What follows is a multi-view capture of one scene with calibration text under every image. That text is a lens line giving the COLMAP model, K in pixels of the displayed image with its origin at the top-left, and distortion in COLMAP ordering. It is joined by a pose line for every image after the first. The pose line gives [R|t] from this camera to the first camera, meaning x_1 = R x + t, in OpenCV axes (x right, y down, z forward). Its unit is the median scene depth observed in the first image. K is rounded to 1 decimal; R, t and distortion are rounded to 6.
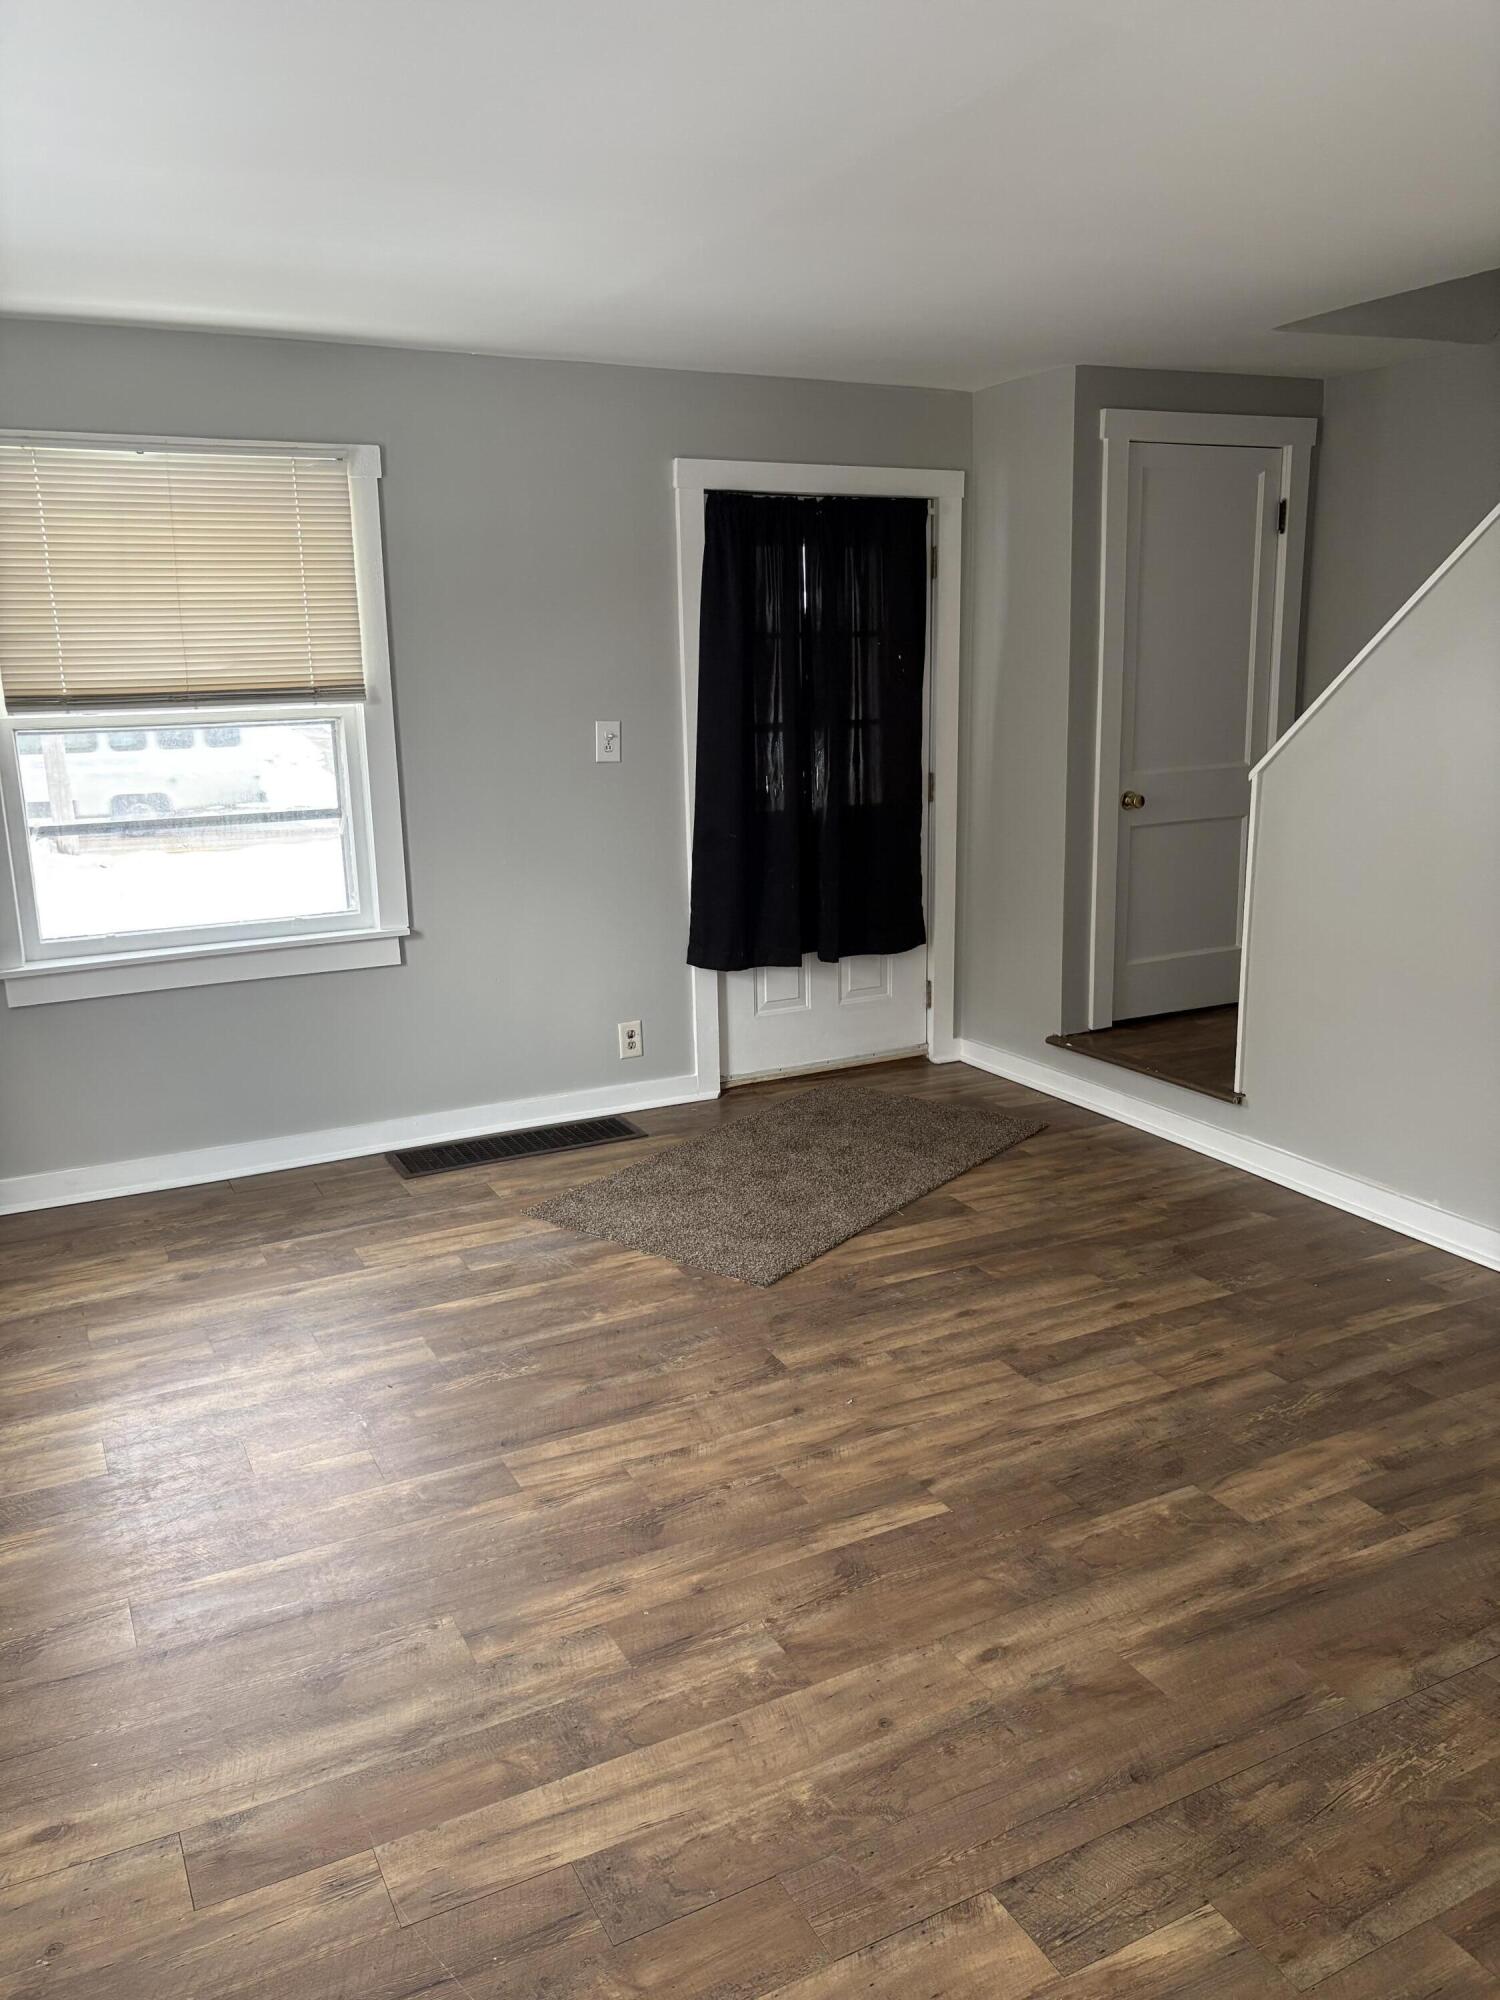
lens RADIAL K [[1507.6, 0, 745.1], [0, 1507.6, 1006.7], [0, 0, 1]] dist [0.043939, -0.046471]
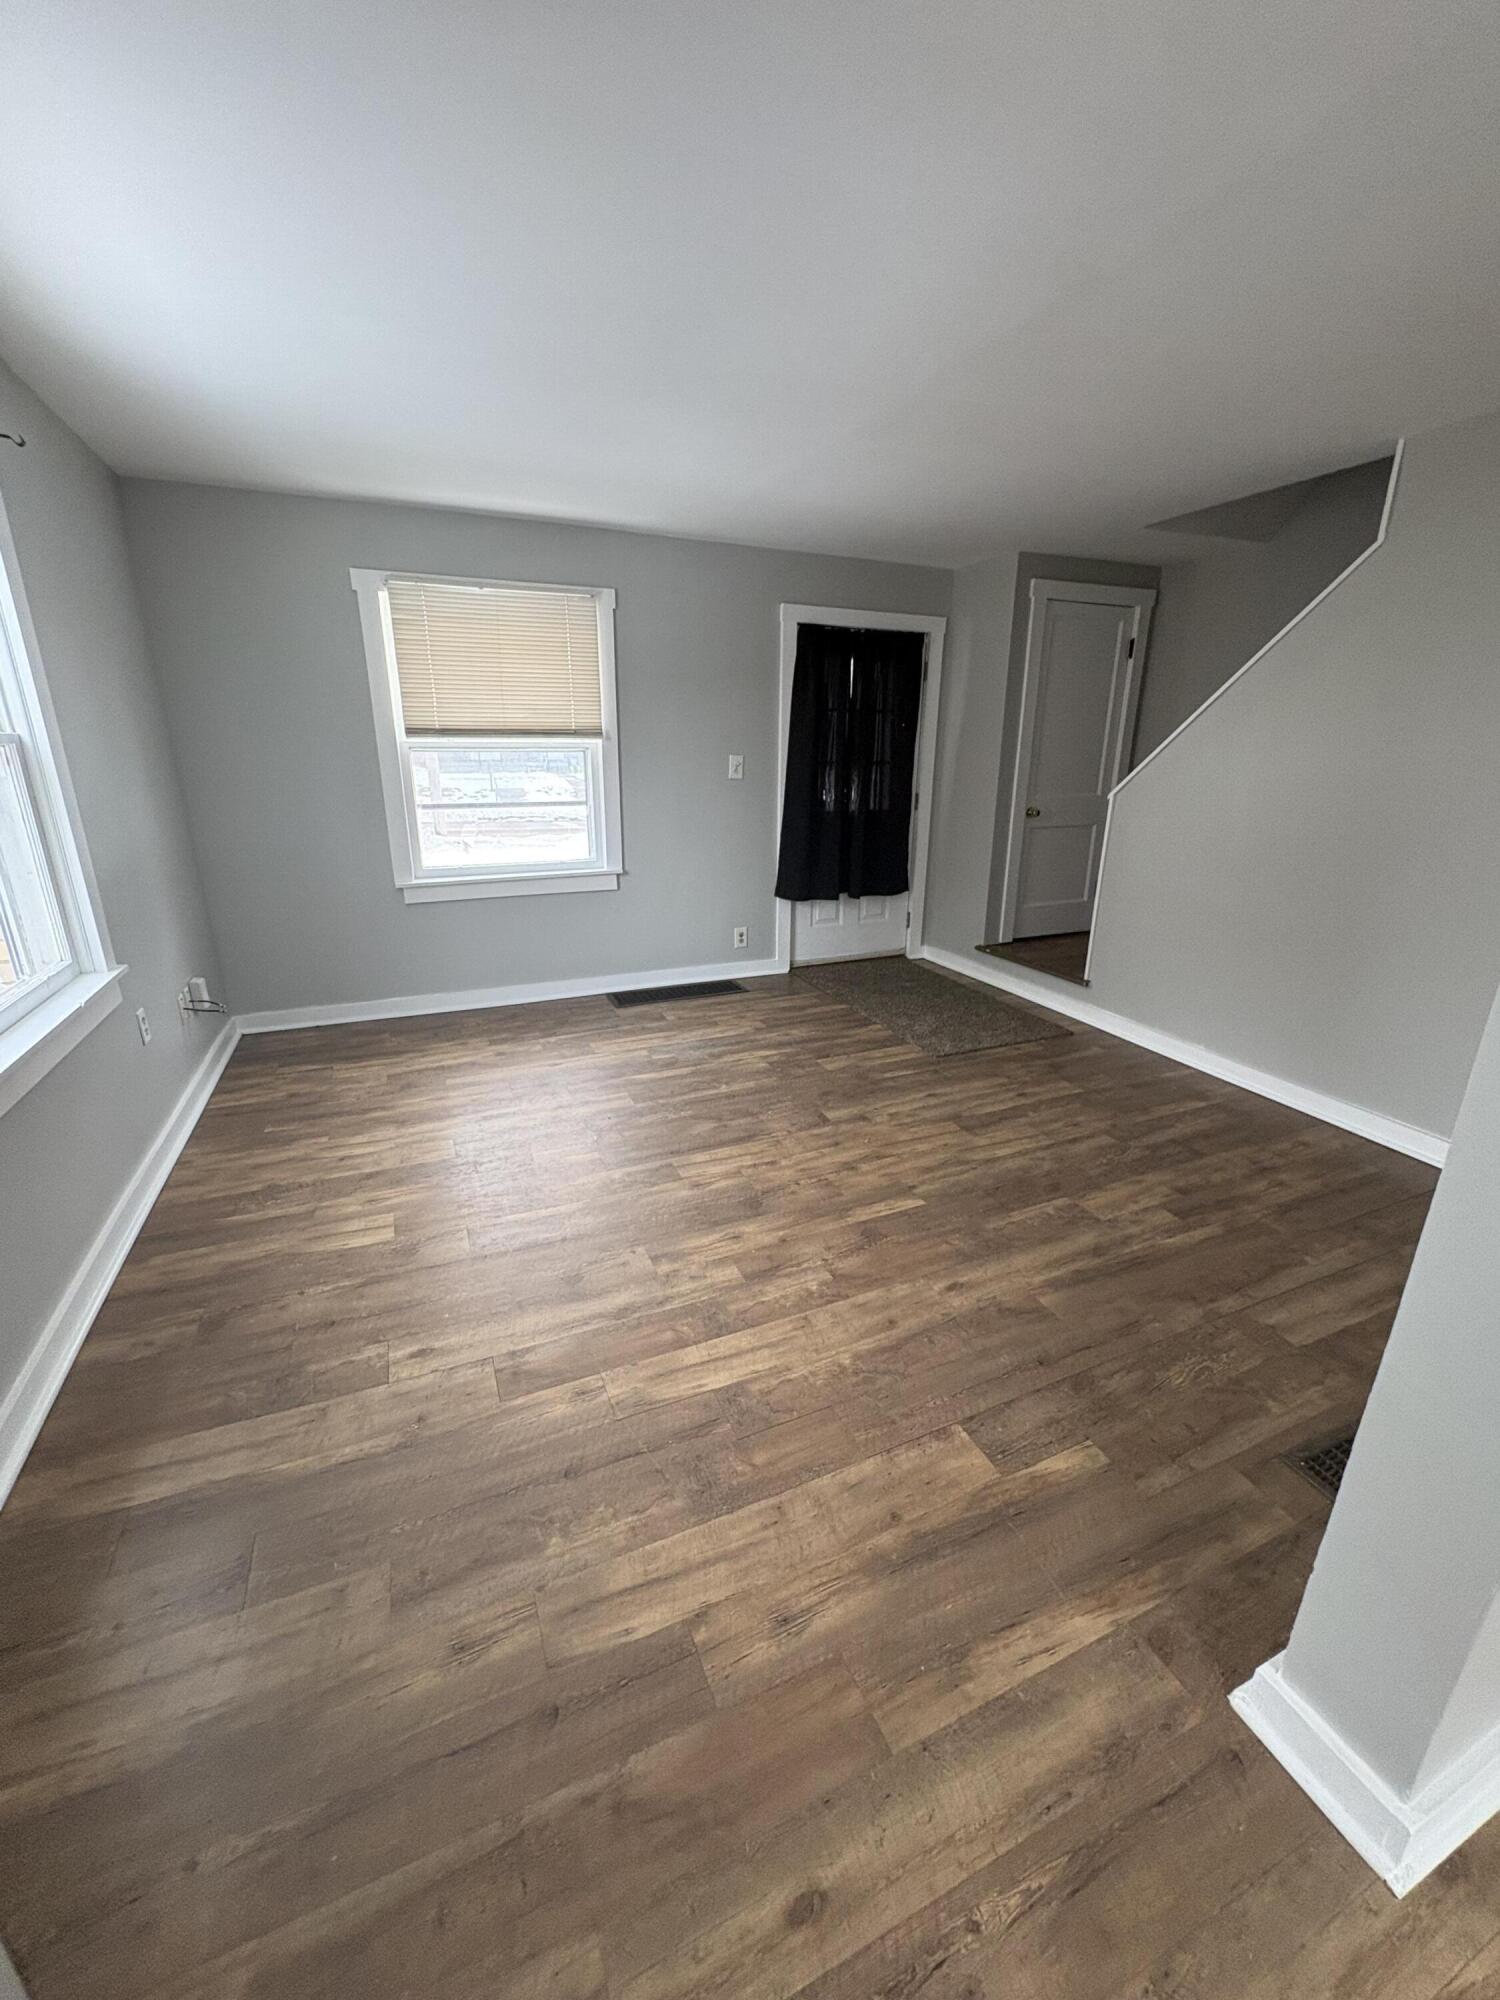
lens RADIAL K [[791.9, 0, 748.3], [0, 791.9, 996.4], [0, 0, 1]] dist [-0.003588, 0.001319]
pose [[0.997941, 0.044155, -0.046511, -0.033978], [-0.040351, 0.995995, 0.079780, 0.026330], [0.049847, -0.077739, 0.995727, 0.089089]]
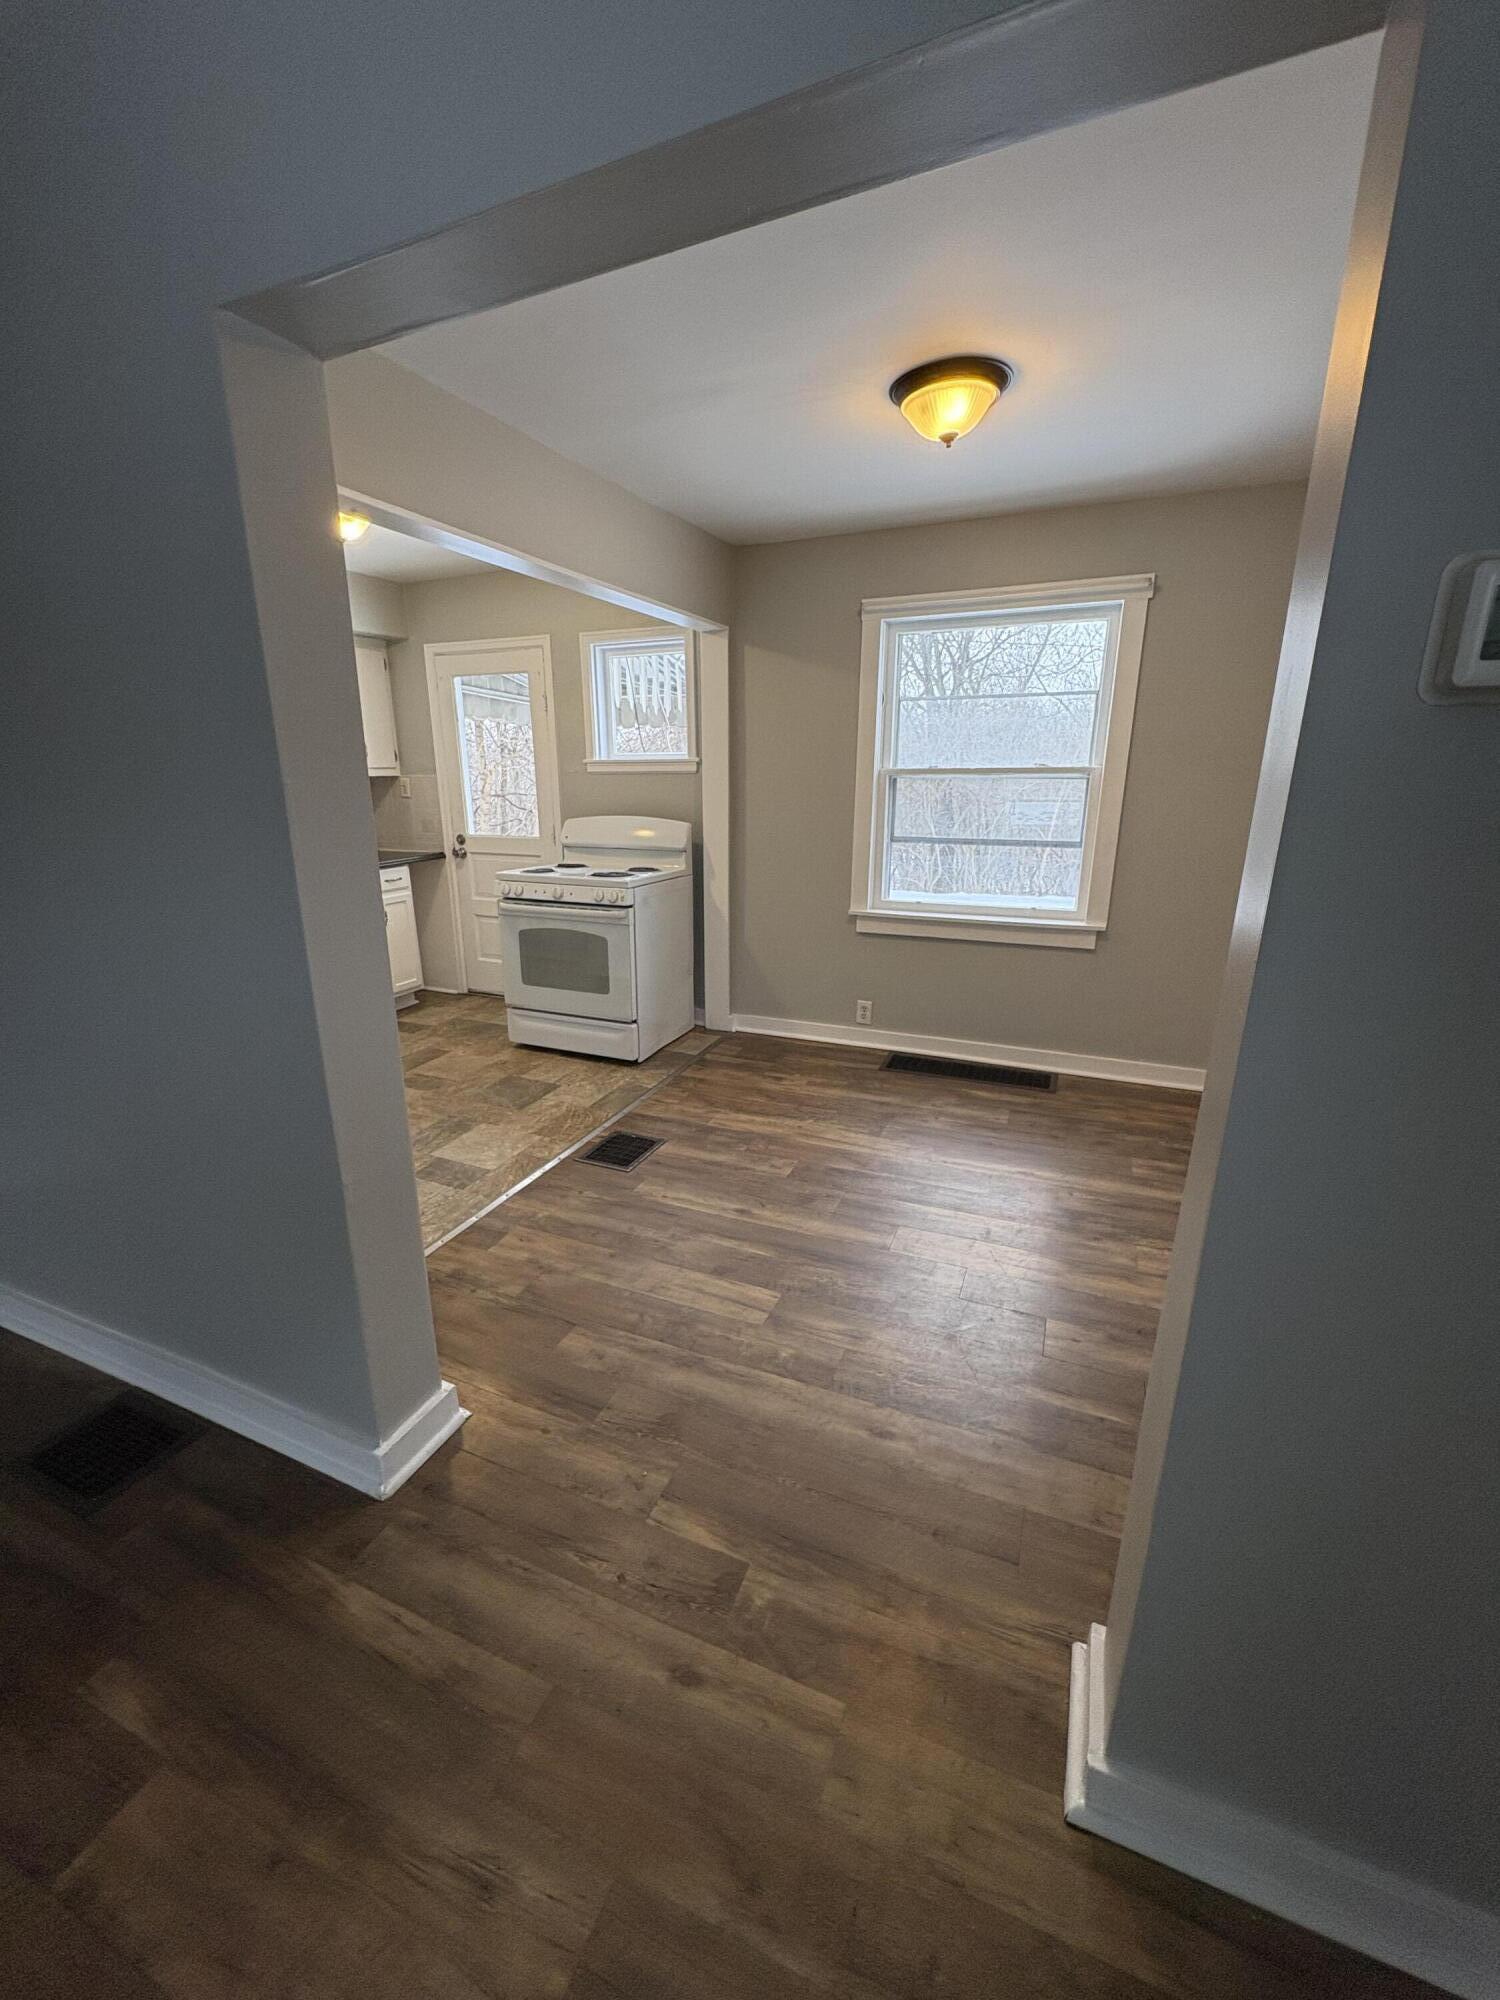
lens RADIAL K [[791.9, 0, 750.1], [0, 791.9, 1001.5], [0, 0, 1]] dist [-0.003588, 0.001319]
pose [[-0.644478, -0.192541, 0.739984, -0.269362], [0.180400, 0.902166, 0.391857, -0.051737], [-0.743037, 0.386037, -0.546692, 0.450582]]
